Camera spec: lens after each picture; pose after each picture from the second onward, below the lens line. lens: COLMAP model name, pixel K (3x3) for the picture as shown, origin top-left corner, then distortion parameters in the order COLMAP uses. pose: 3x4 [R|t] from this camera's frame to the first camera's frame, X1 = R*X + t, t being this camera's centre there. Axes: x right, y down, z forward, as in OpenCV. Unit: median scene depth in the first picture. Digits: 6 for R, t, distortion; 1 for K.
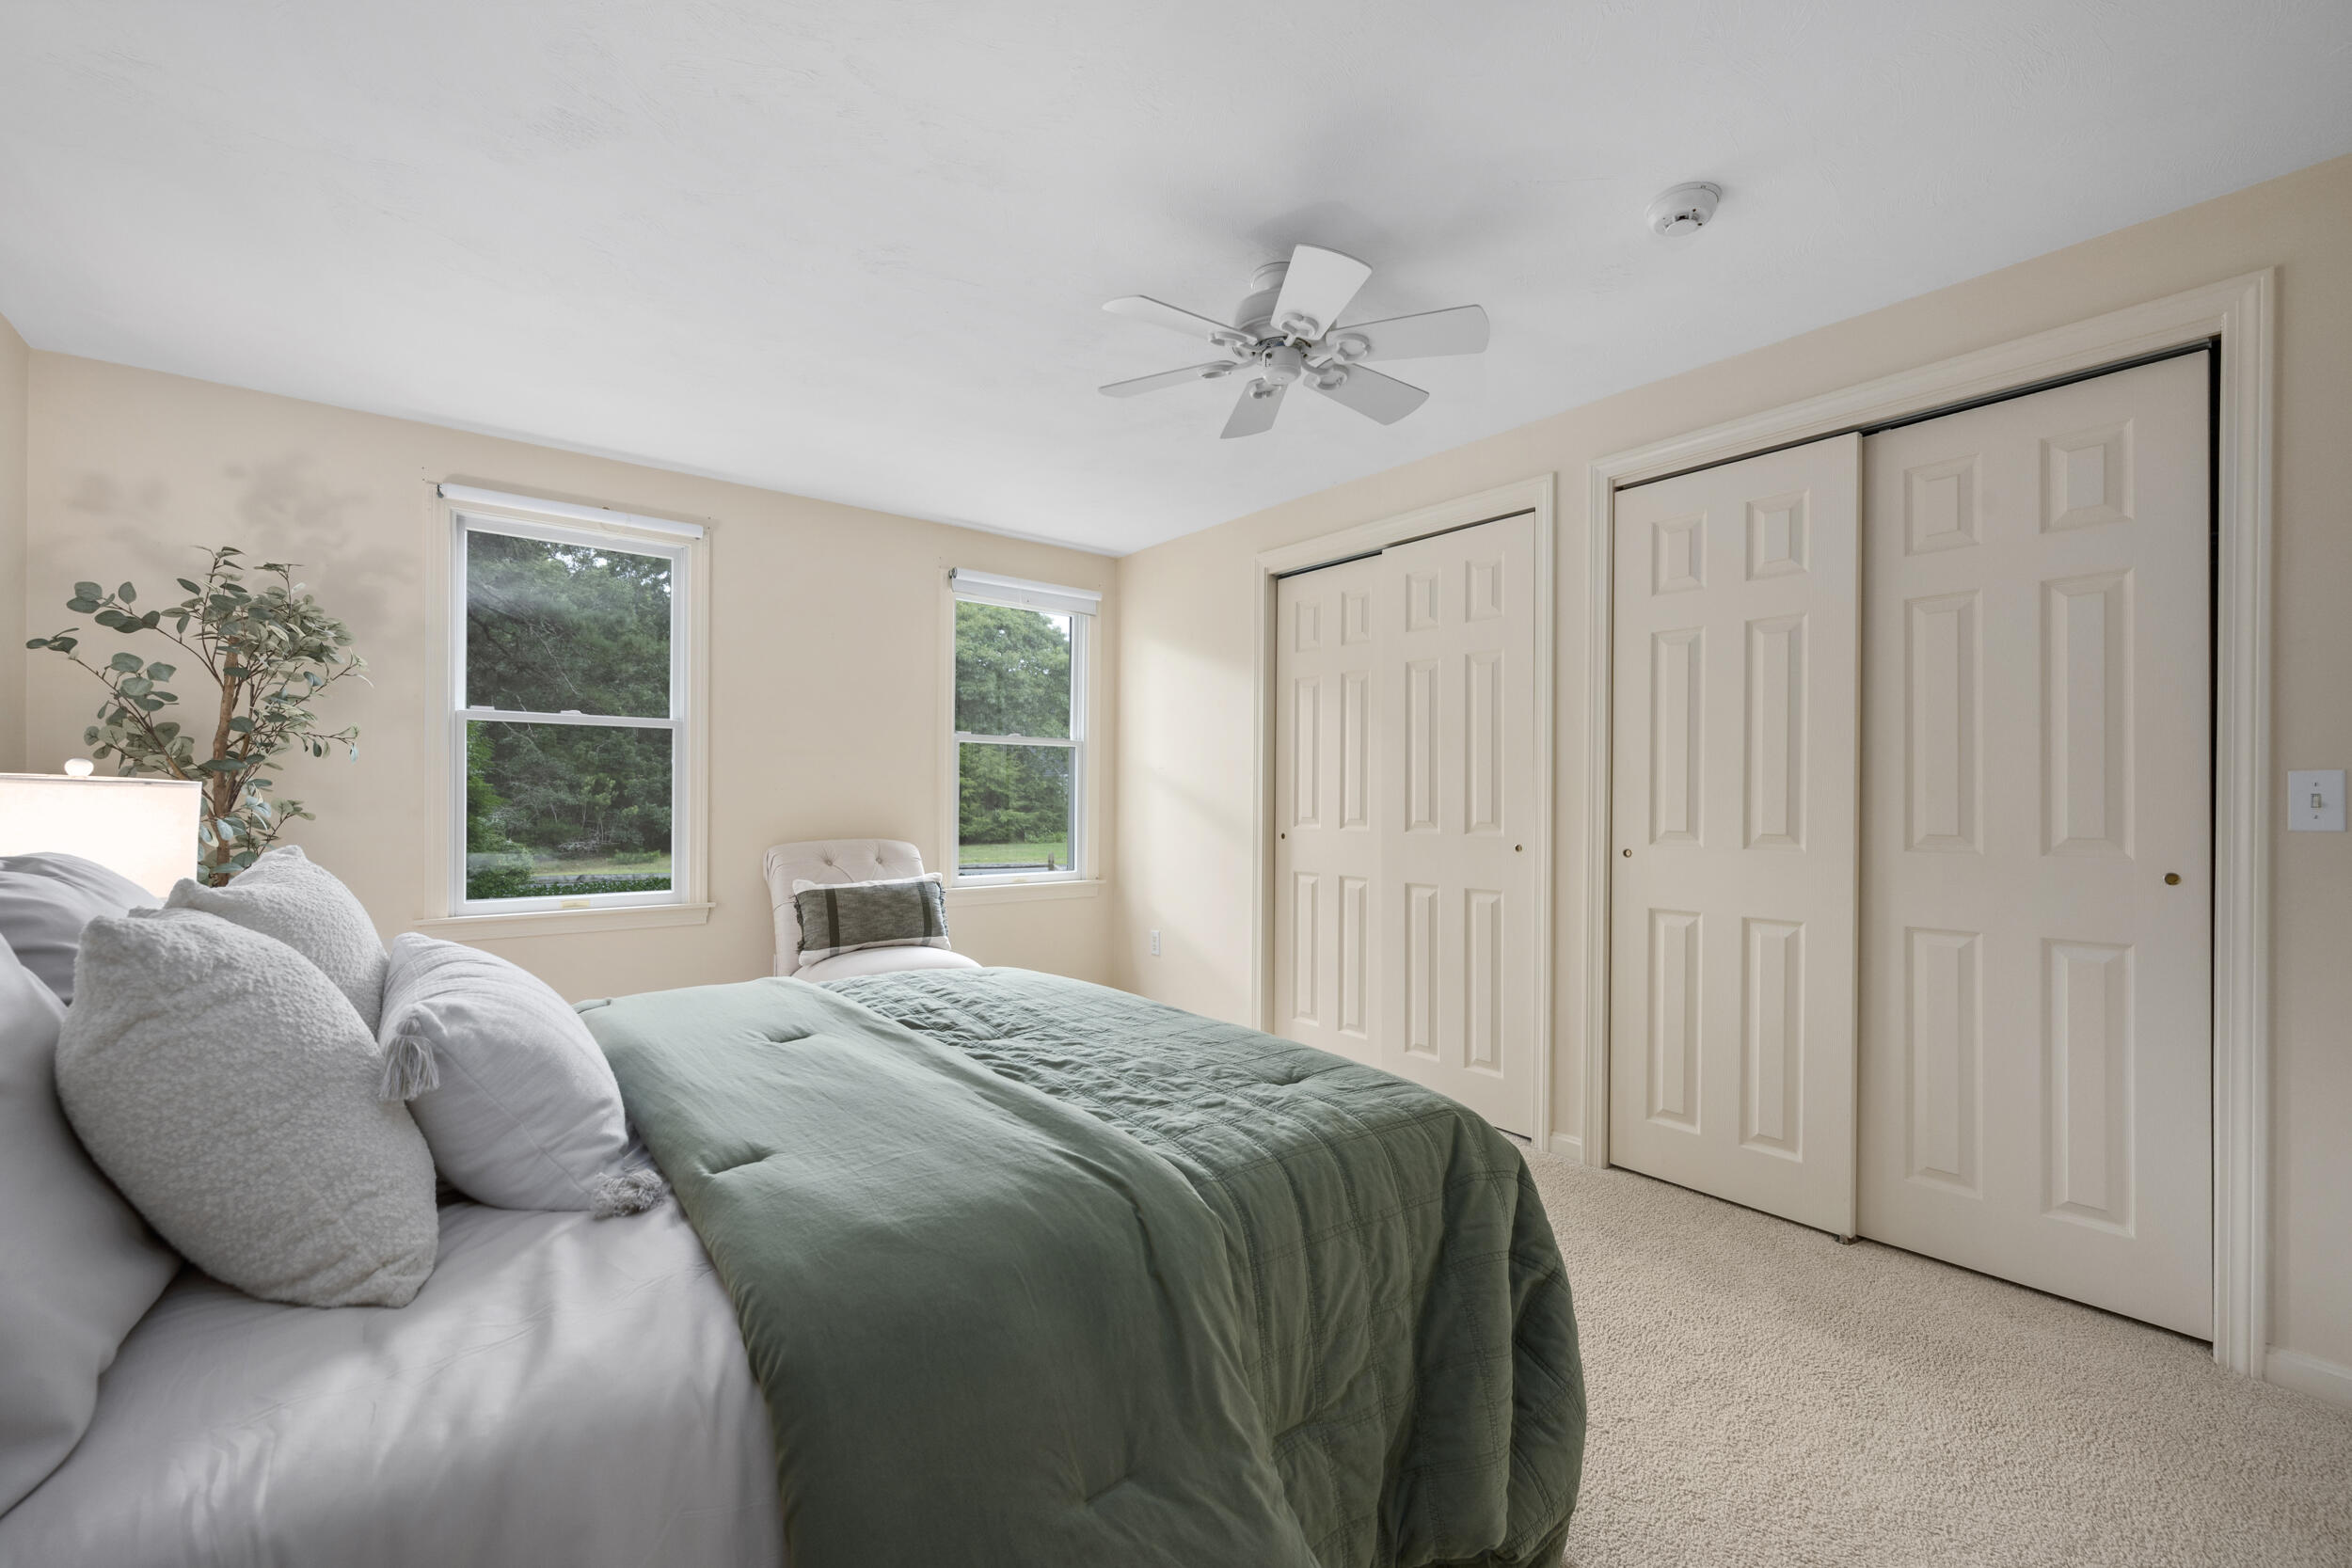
lens RADIAL K [[983.0, 0, 1158.4], [0, 983.0, 789.5], [0, 0, 1]] dist [0.000700, 0.000078]
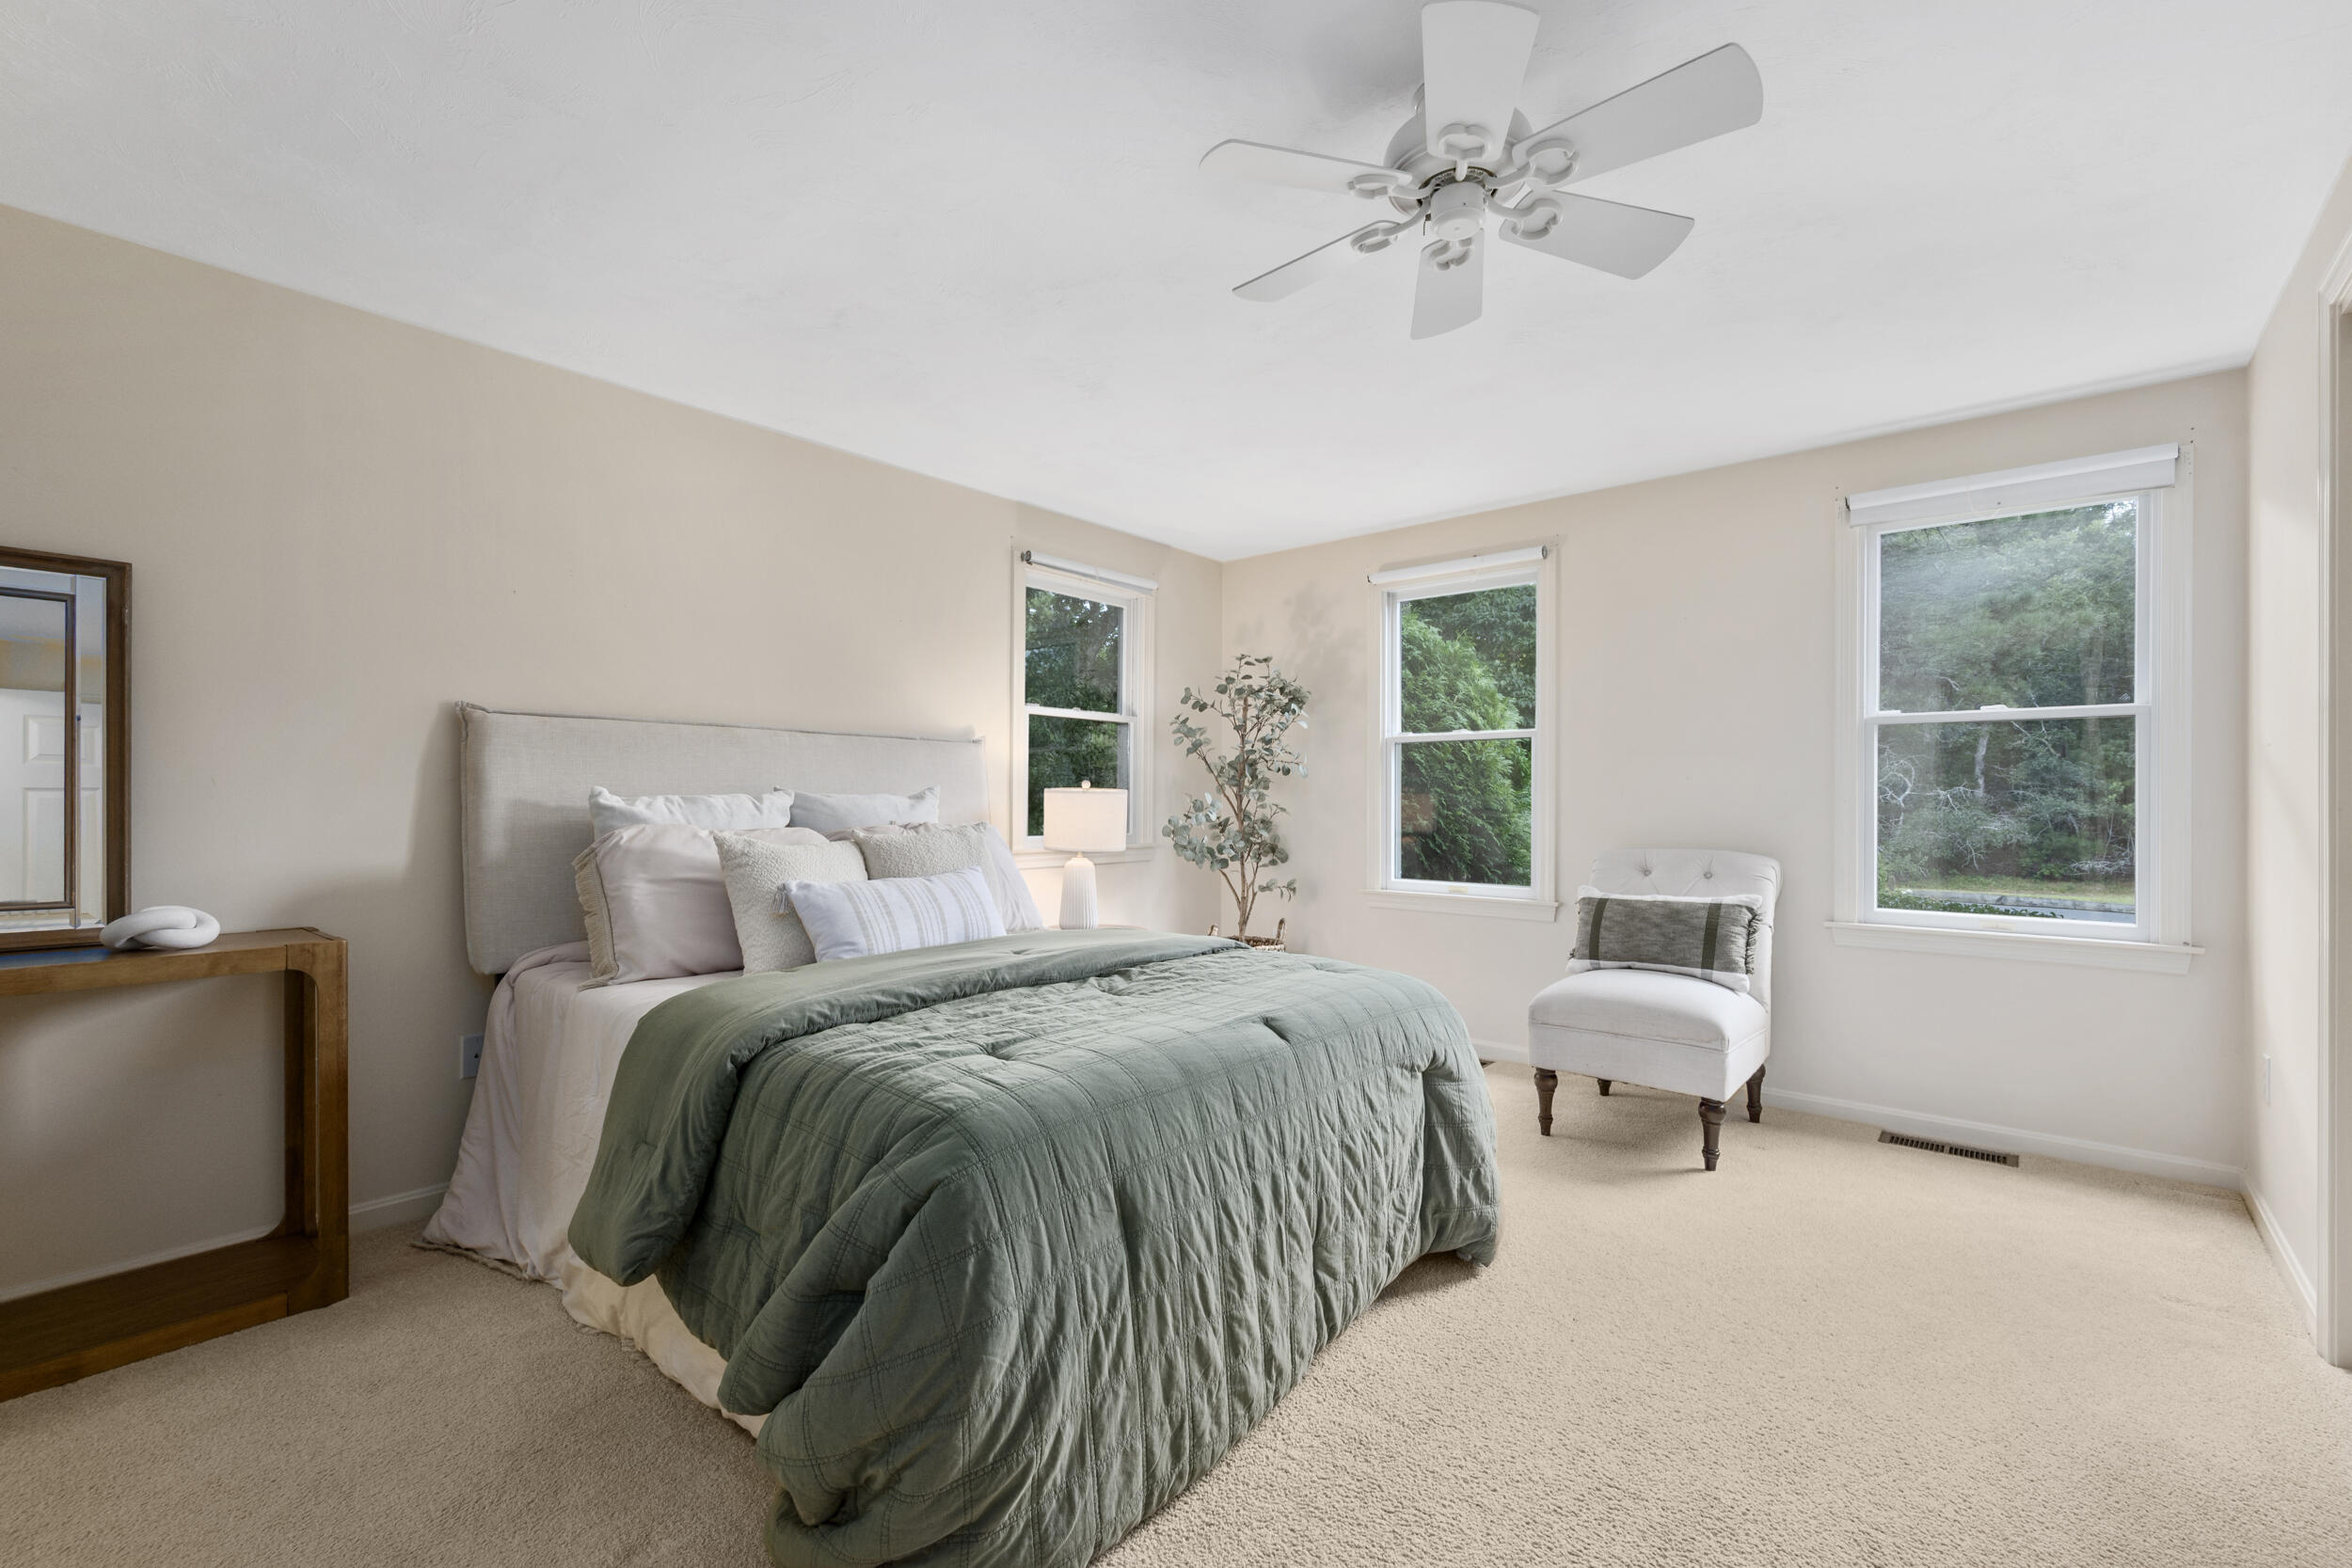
lens RADIAL K [[983.0, 0, 1158.4], [0, 983.0, 789.5], [0, 0, 1]] dist [0.000700, 0.000078]
pose [[0.182073, -0.016235, -0.983151, 0.499793], [0.004844, 0.999866, -0.015614, 0.009359], [0.983273, -0.001920, 0.182127, 0.397853]]
